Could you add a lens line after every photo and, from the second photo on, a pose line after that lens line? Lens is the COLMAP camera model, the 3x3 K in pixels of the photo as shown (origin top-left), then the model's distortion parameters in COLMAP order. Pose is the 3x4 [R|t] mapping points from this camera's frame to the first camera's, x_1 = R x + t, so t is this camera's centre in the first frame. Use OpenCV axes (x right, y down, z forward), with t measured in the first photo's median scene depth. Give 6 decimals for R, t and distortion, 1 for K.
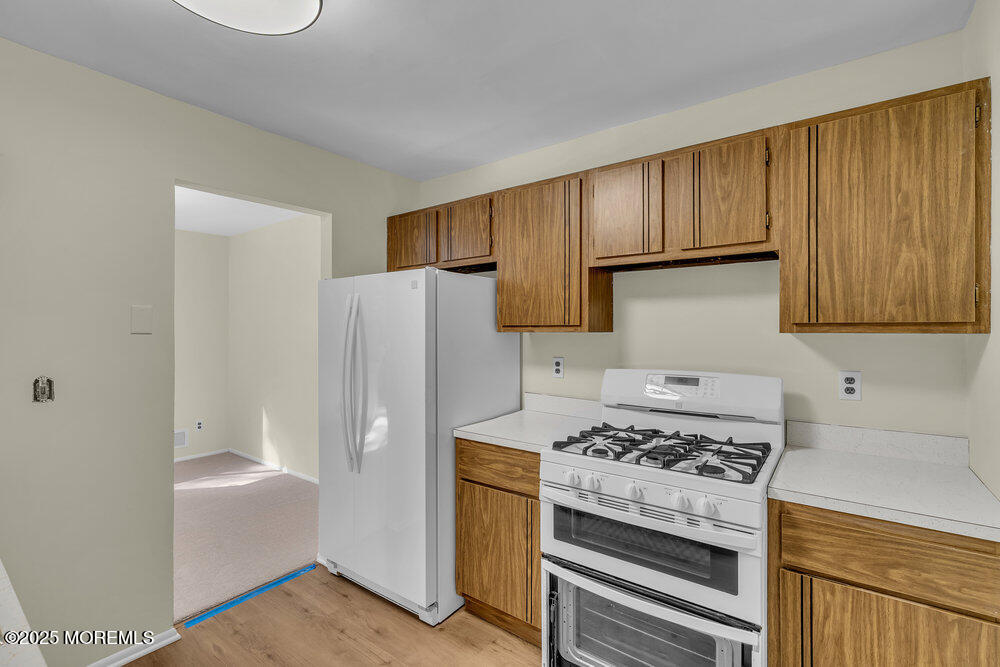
lens RADIAL K [[447.8, 0, 498.9], [0, 447.8, 332.5], [0, 0, 1]] dist [-0.001645, 0.000115]
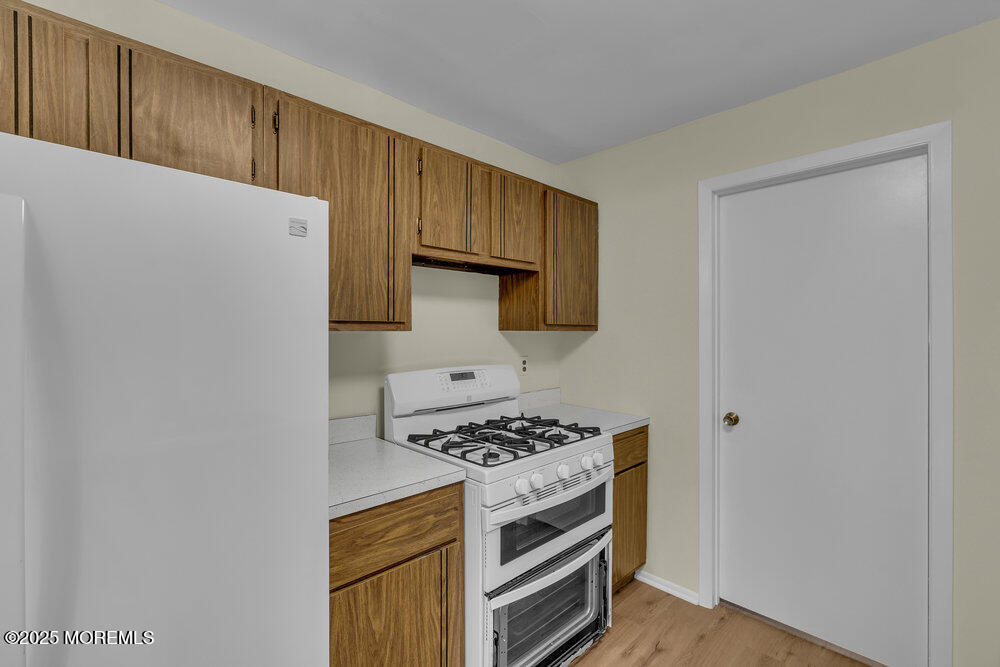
lens RADIAL K [[447.8, 0, 498.9], [0, 447.8, 332.5], [0, 0, 1]] dist [-0.001645, 0.000115]
pose [[0.160182, -0.004190, 0.987079, -0.646049], [0.001707, 0.999991, 0.003968, -0.000434], [-0.987086, 0.001049, 0.160188, 0.754436]]
